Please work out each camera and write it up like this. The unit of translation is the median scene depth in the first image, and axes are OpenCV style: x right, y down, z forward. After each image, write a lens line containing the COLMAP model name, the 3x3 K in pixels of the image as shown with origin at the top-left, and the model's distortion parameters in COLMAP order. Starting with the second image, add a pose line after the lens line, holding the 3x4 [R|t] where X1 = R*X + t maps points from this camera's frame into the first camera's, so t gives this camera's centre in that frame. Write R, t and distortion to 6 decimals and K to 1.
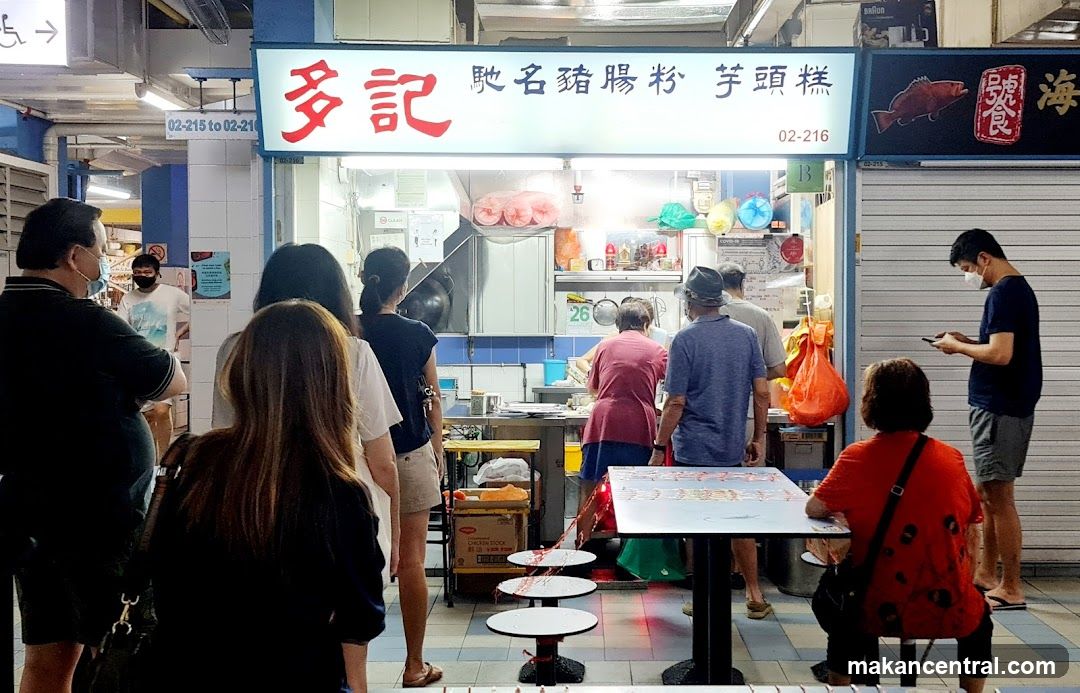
lens RADIAL K [[1305.0, 0, 615.6], [0, 1305.0, 322.1], [0, 0, 1]] dist [0.100711, 0.000000]
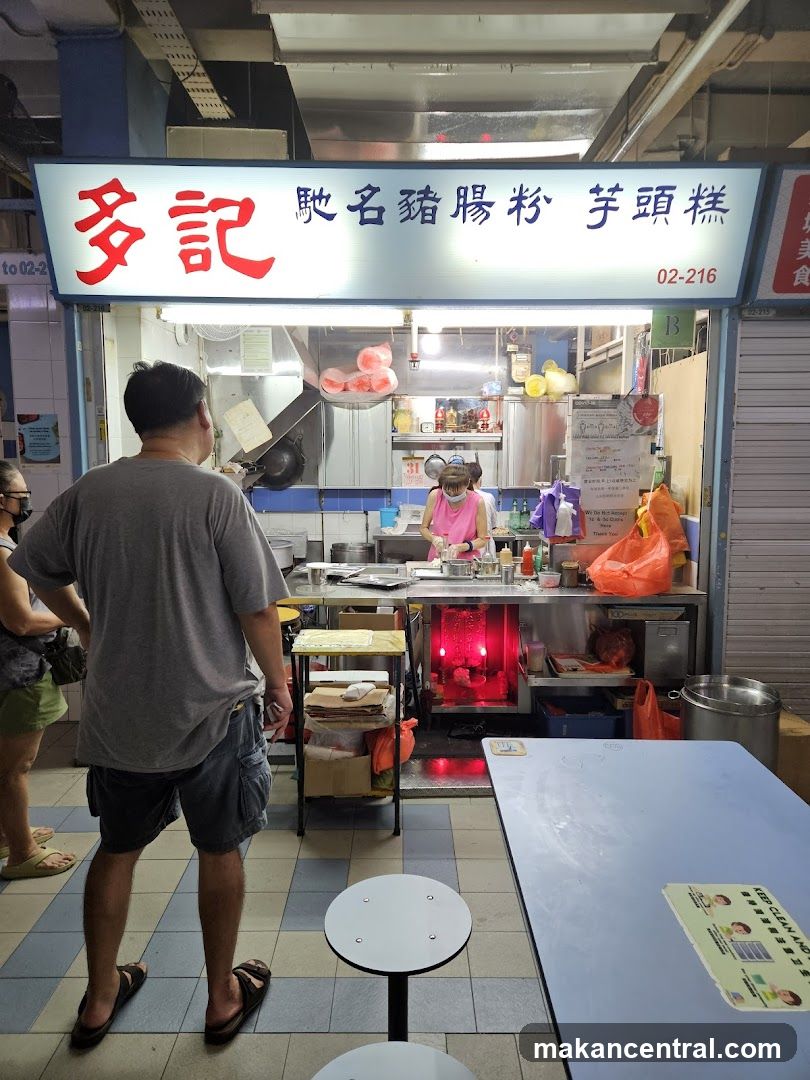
lens RADIAL K [[708.0, 0, 409.6], [0, 708.0, 514.6], [0, 0, 1]] dist [0.053832, -0.007268]
pose [[0.999866, 0.002433, -0.016163, -0.029574], [-0.001116, 0.996714, 0.080989, -0.025298], [0.016307, -0.080960, 0.996584, 0.527136]]
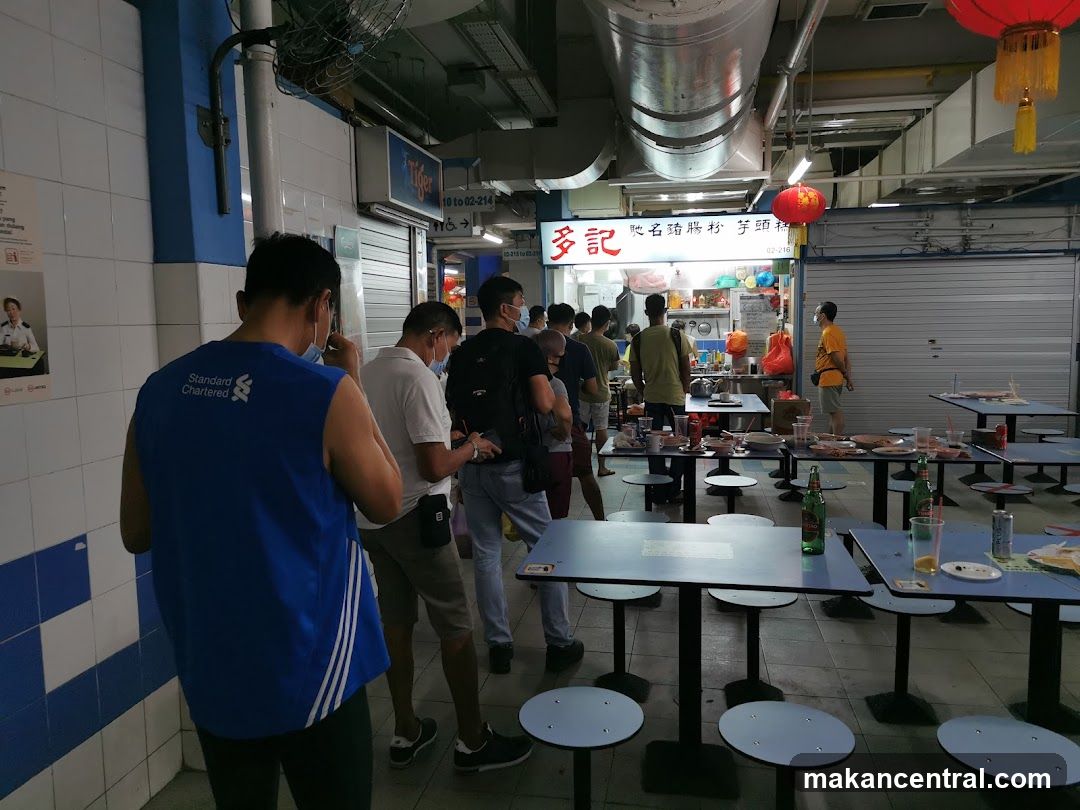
lens RADIAL K [[821.3, 0, 557.1], [0, 821.3, 398.9], [0, 0, 1]] dist [0.040843, 0.007709]
pose [[0.982678, 0.002888, -0.185300, 0.034494], [0.012589, 0.996529, 0.082290, -0.009764], [0.184894, -0.083197, 0.979231, -0.476840]]
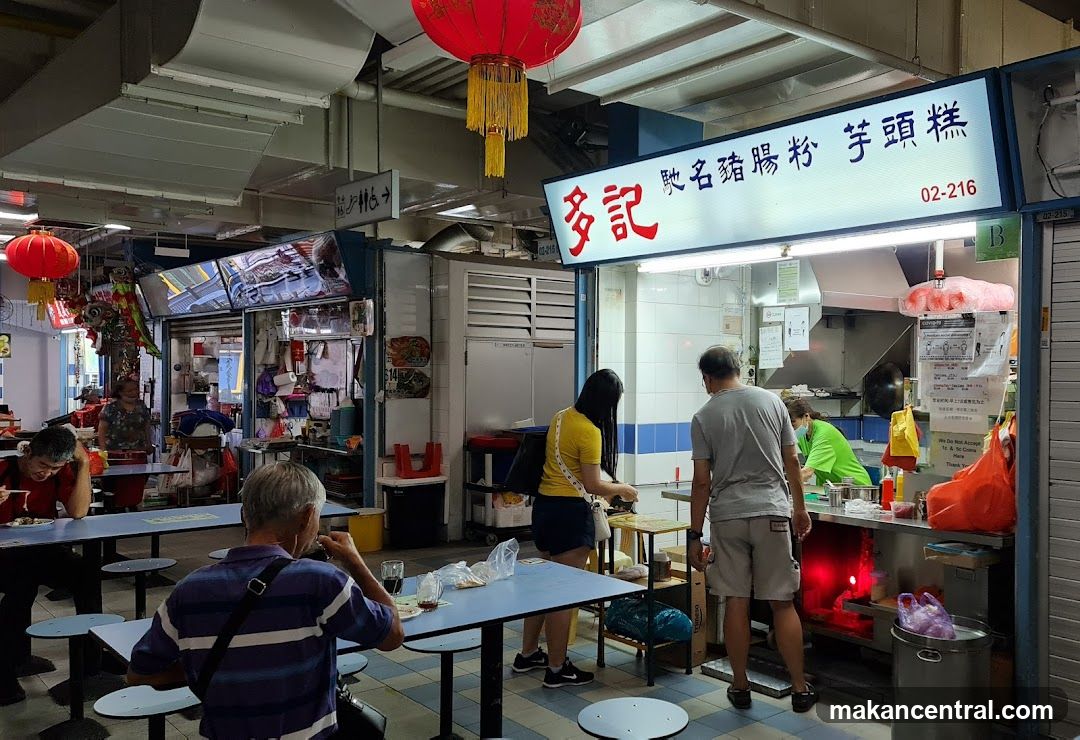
lens RADIAL K [[968.3, 0, 657.4], [0, 968.3, 392.9], [0, 0, 1]] dist [0.108798, -0.119246]
pose [[0.646919, 0.019421, -0.762311, 0.504361], [-0.022578, 0.999725, 0.006309, -0.015944], [0.762224, 0.013130, 0.647180, 0.473278]]
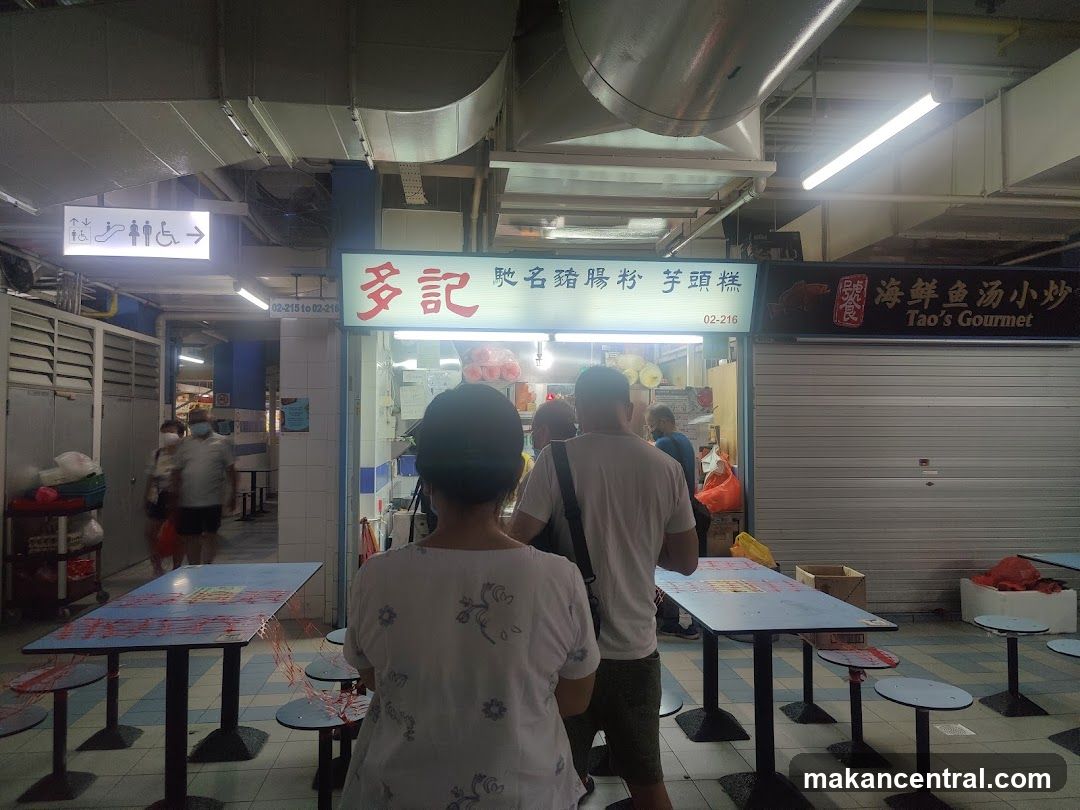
lens RADIAL K [[802.3, 0, 549.5], [0, 802.3, 411.9], [0, 0, 1]] dist [0.050701, -0.090812]
pose [[0.995951, 0.001780, 0.089877, -0.127321], [0.001704, 0.999250, -0.038674, -0.005911], [-0.089879, 0.038671, 0.995202, 0.136473]]
